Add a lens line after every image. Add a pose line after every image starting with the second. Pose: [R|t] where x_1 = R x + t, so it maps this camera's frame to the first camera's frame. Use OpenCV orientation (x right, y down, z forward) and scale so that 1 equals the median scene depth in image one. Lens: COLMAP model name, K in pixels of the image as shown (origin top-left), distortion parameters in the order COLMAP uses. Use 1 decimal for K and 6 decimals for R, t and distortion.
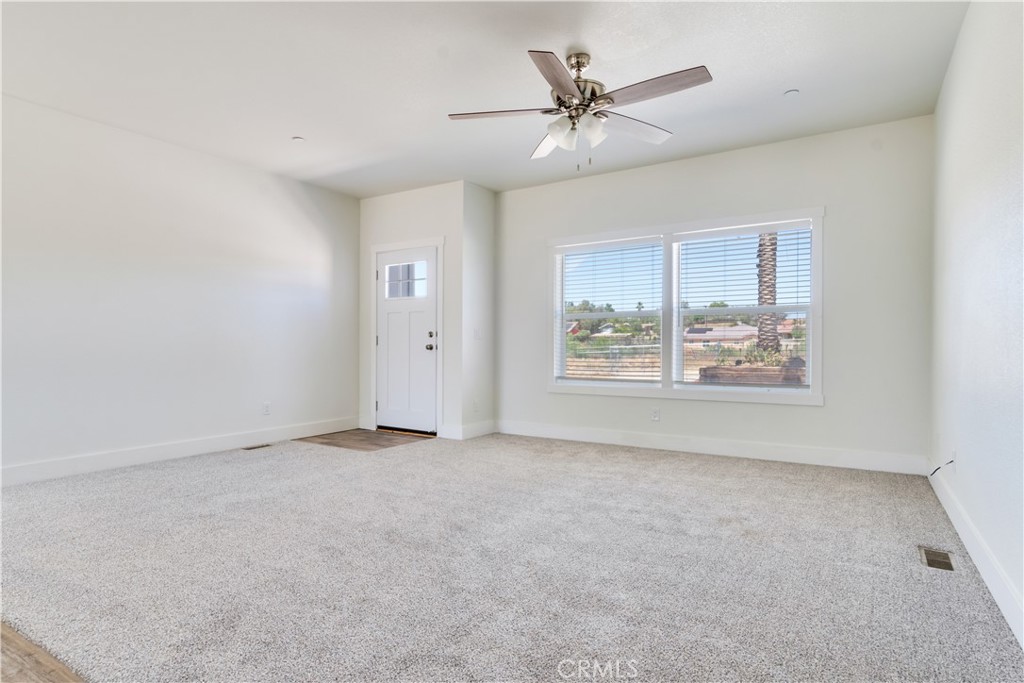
lens RADIAL K [[542.9, 0, 509.8], [0, 542.9, 343.1], [0, 0, 1]] dist [0.002877, -0.002011]
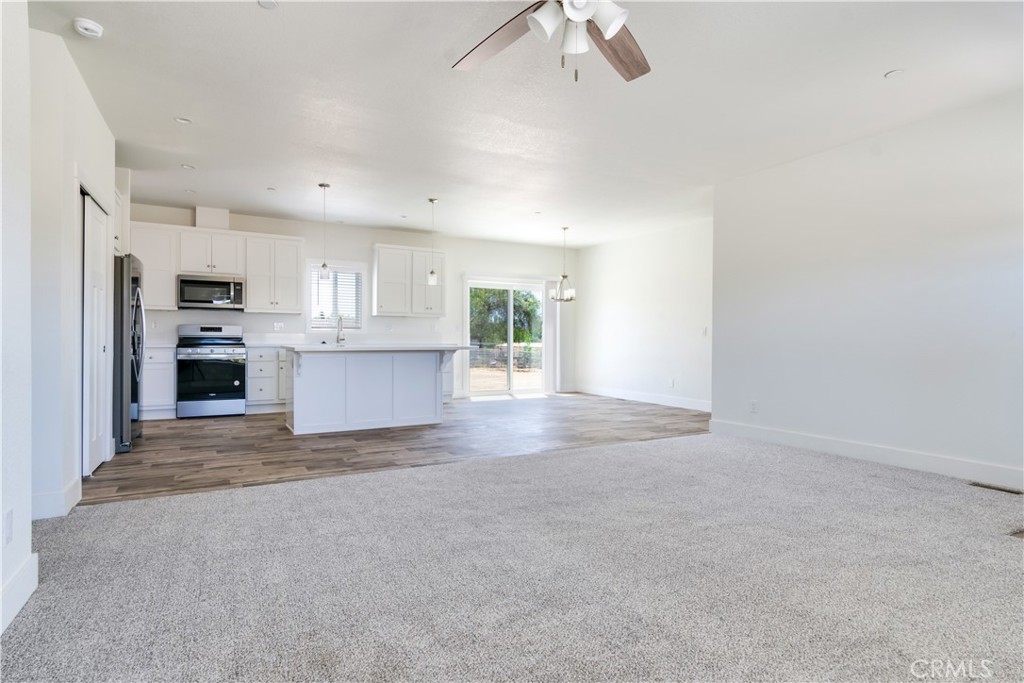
lens RADIAL K [[542.9, 0, 511.5], [0, 542.9, 340.6], [0, 0, 1]] dist [0.002877, -0.002011]
pose [[-0.475335, -0.000447, -0.879805, 0.605255], [-0.005083, 0.999985, 0.002238, 0.000094], [0.879790, 0.005536, -0.475330, 1.023400]]
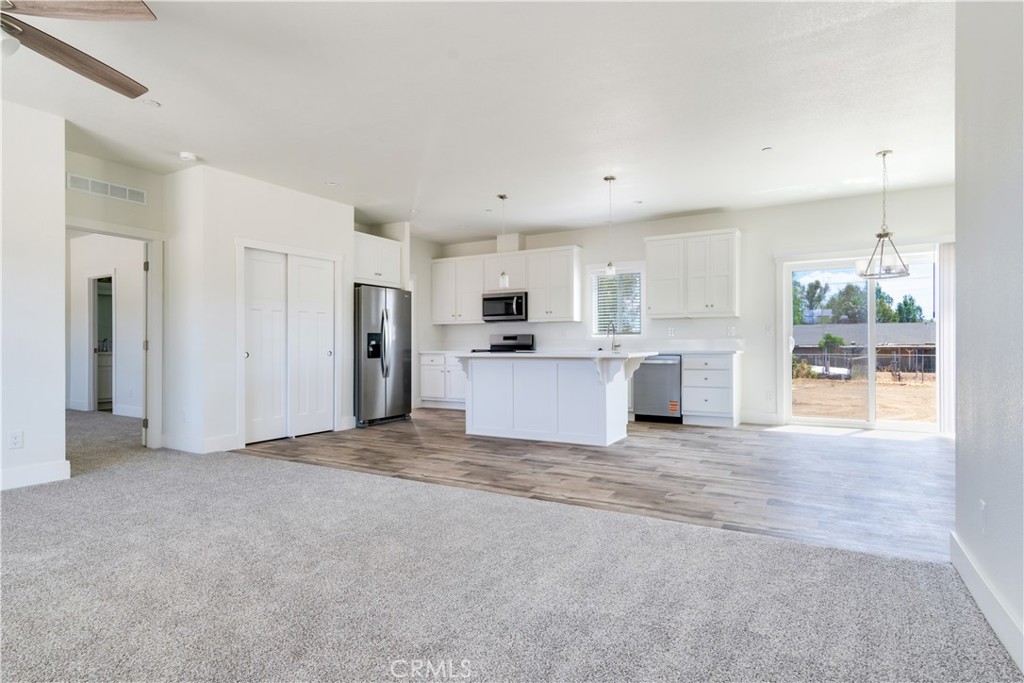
lens RADIAL K [[542.9, 0, 507.1], [0, 542.9, 342.5], [0, 0, 1]] dist [0.002877, -0.002011]
pose [[-0.999228, 0.002590, -0.039202, 0.420693], [0.002926, 0.999959, -0.008526, 0.001279], [0.039178, -0.008634, -0.999195, 1.090134]]
